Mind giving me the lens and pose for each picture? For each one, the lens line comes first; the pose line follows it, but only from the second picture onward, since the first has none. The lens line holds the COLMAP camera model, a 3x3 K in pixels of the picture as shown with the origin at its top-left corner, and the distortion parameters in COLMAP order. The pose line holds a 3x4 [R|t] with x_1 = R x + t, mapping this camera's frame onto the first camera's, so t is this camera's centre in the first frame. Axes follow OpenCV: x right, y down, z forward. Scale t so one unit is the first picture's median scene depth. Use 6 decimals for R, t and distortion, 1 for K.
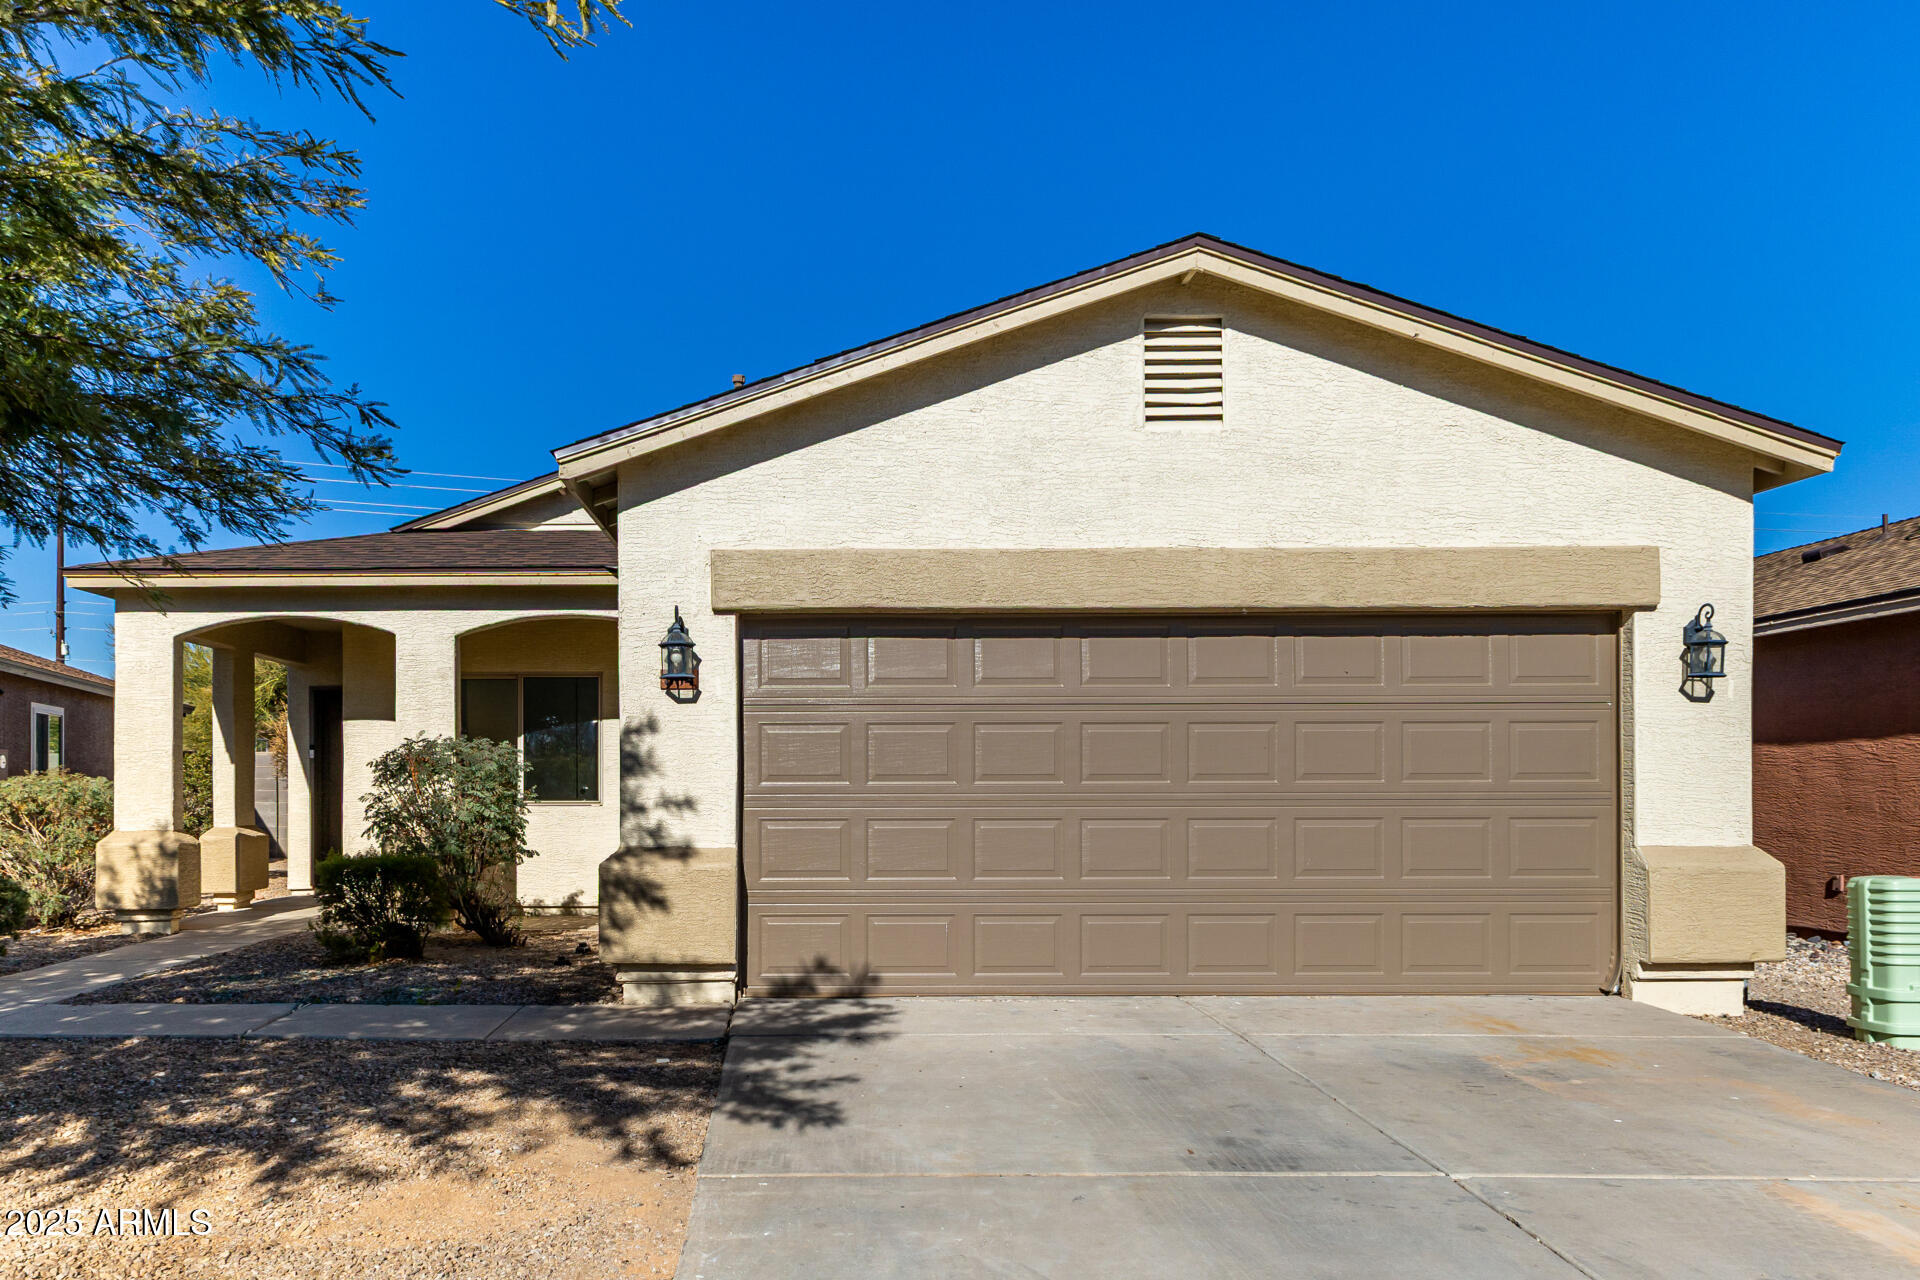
lens RADIAL K [[838.6, 0, 959.9], [0, 838.6, 635.1], [0, 0, 1]] dist [0.014369, -0.002864]
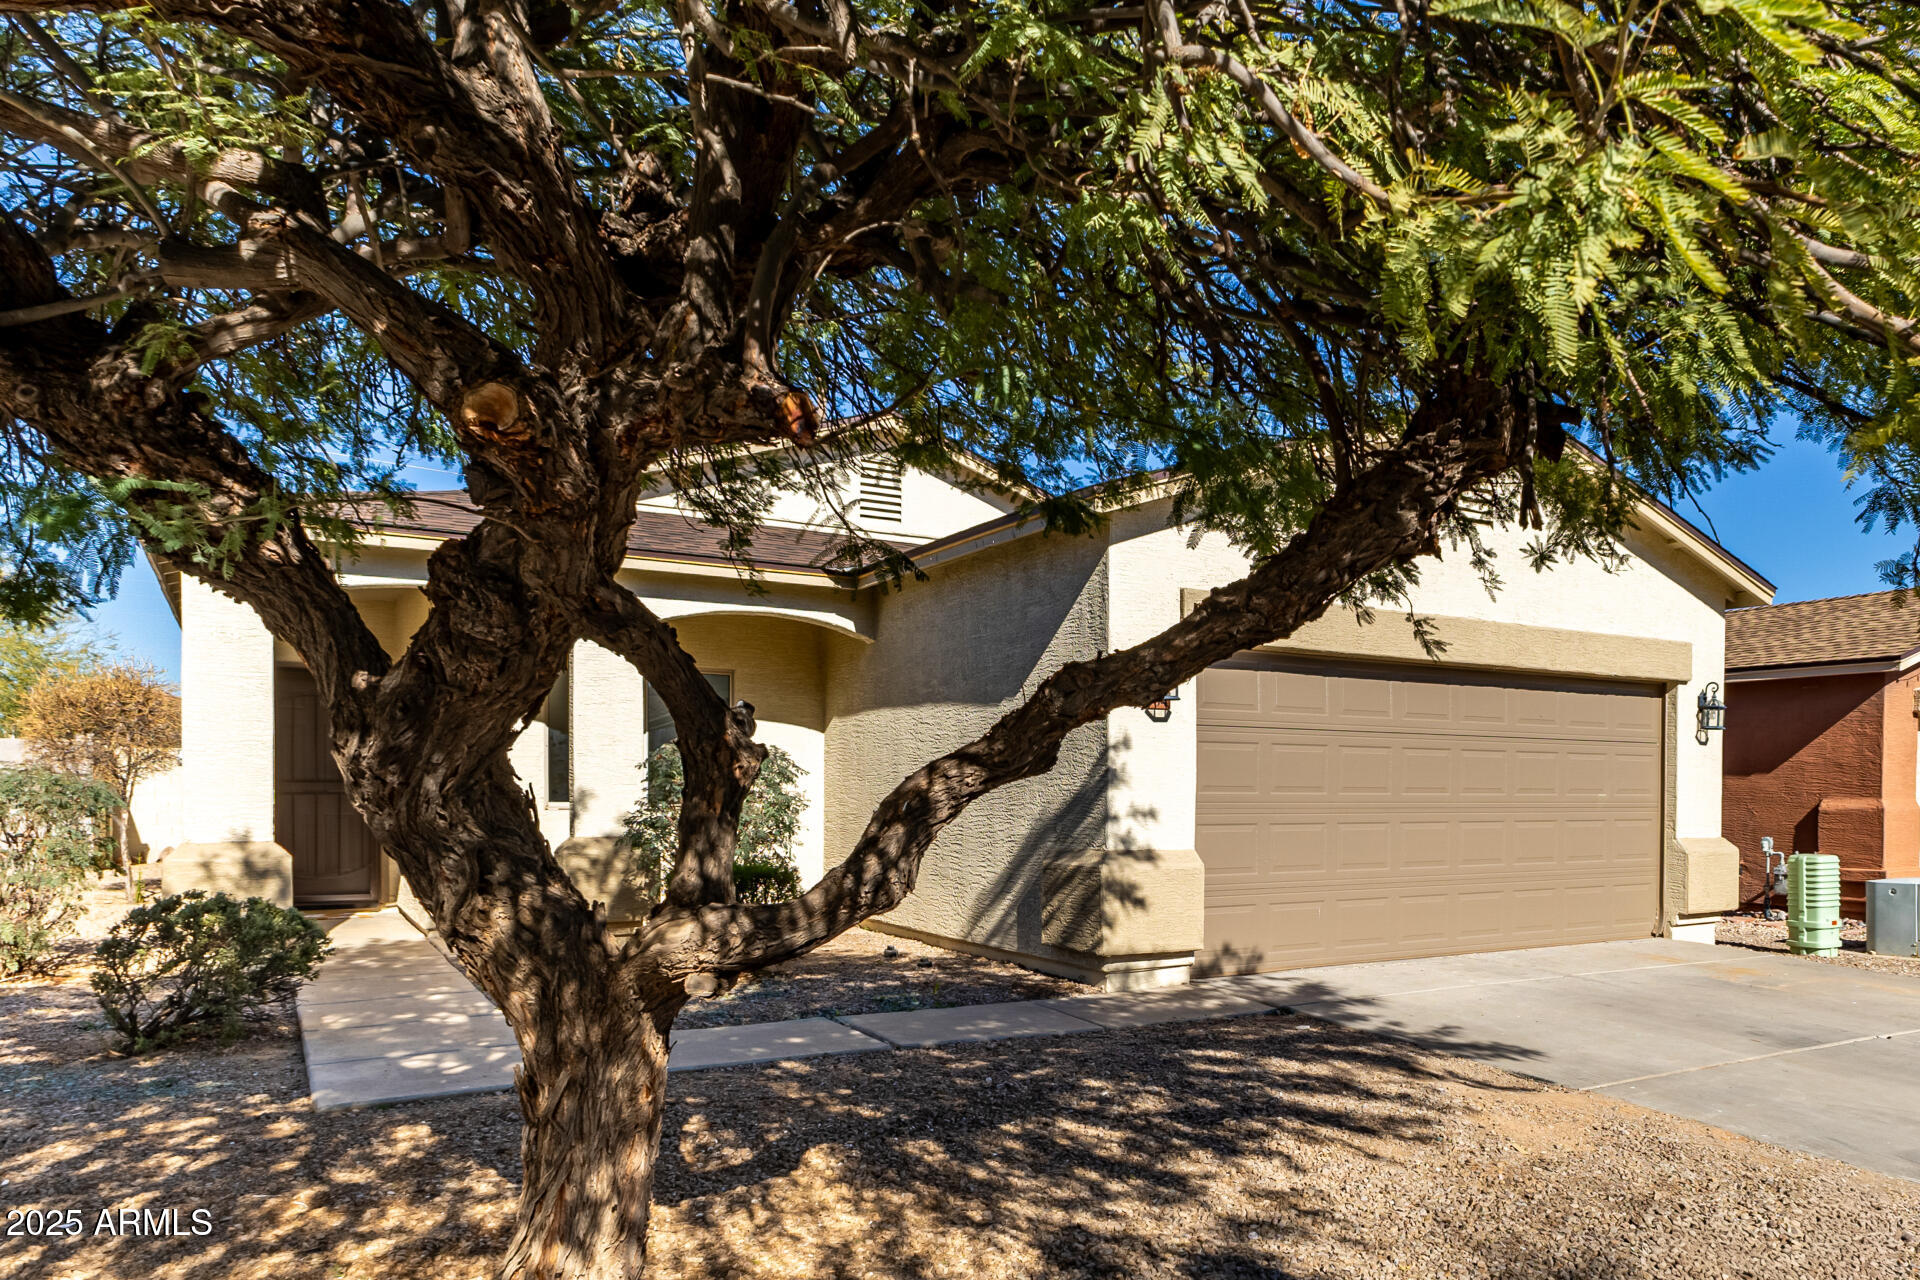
lens RADIAL K [[838.6, 0, 962.8], [0, 838.6, 647.6], [0, 0, 1]] dist [0.014369, -0.002864]
pose [[0.931188, 0.066045, 0.358507, -0.976893], [-0.073668, 0.997254, 0.007630, -0.010717], [-0.357018, -0.033516, 0.933496, 0.047892]]
